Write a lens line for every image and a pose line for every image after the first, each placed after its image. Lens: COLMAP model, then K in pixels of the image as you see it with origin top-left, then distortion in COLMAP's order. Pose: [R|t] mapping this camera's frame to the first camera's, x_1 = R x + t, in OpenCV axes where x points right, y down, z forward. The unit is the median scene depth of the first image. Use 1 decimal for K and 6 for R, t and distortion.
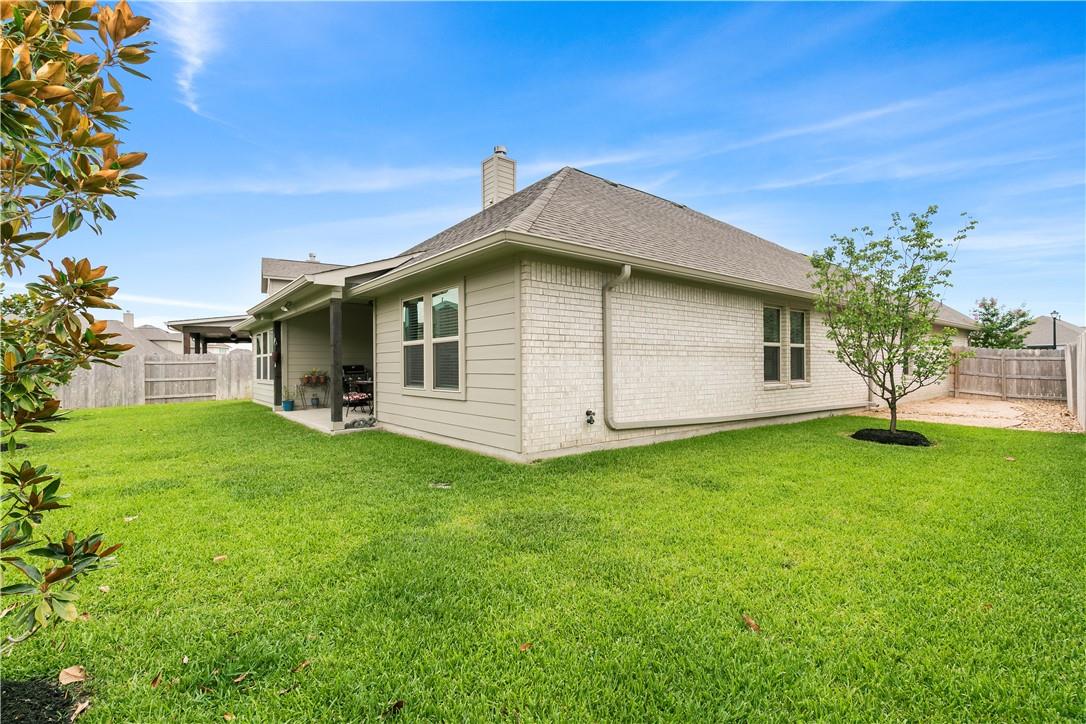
lens RADIAL K [[484.8, 0, 544.3], [0, 484.8, 362.3], [0, 0, 1]] dist [-0.002132, -0.000058]
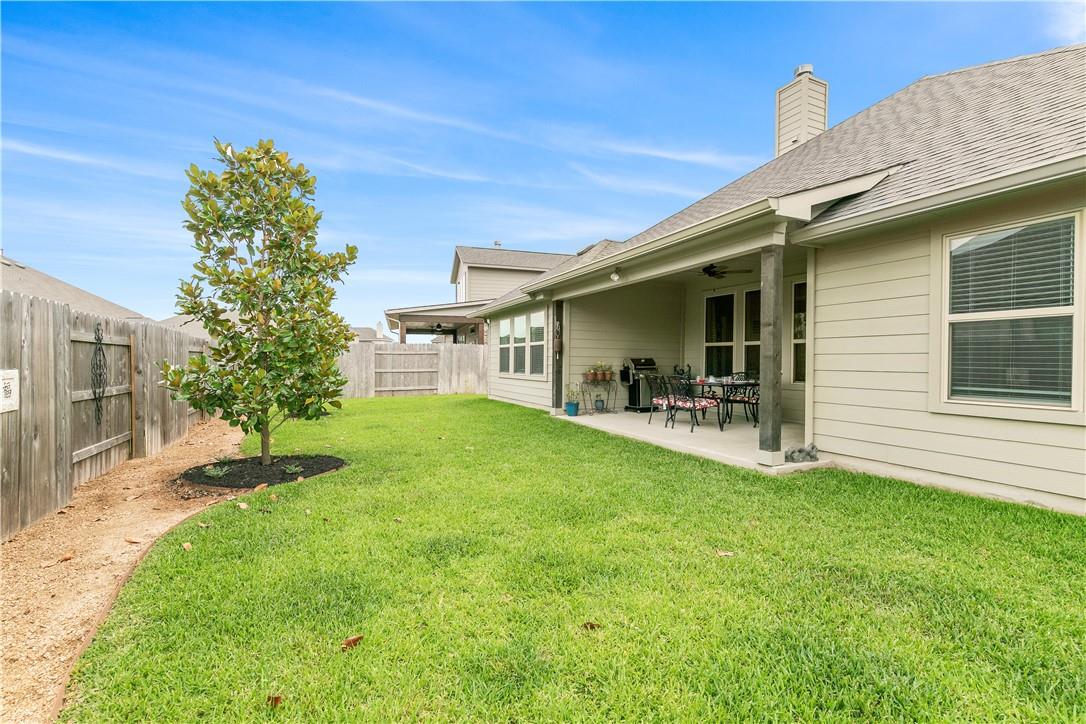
lens RADIAL K [[484.8, 0, 541.8], [0, 484.8, 365.1], [0, 0, 1]] dist [-0.002132, -0.000058]
pose [[0.967506, 0.019333, -0.252106, -0.364729], [-0.015598, 0.999737, 0.016806, 0.006666], [0.252365, -0.012327, 0.967554, 0.228237]]
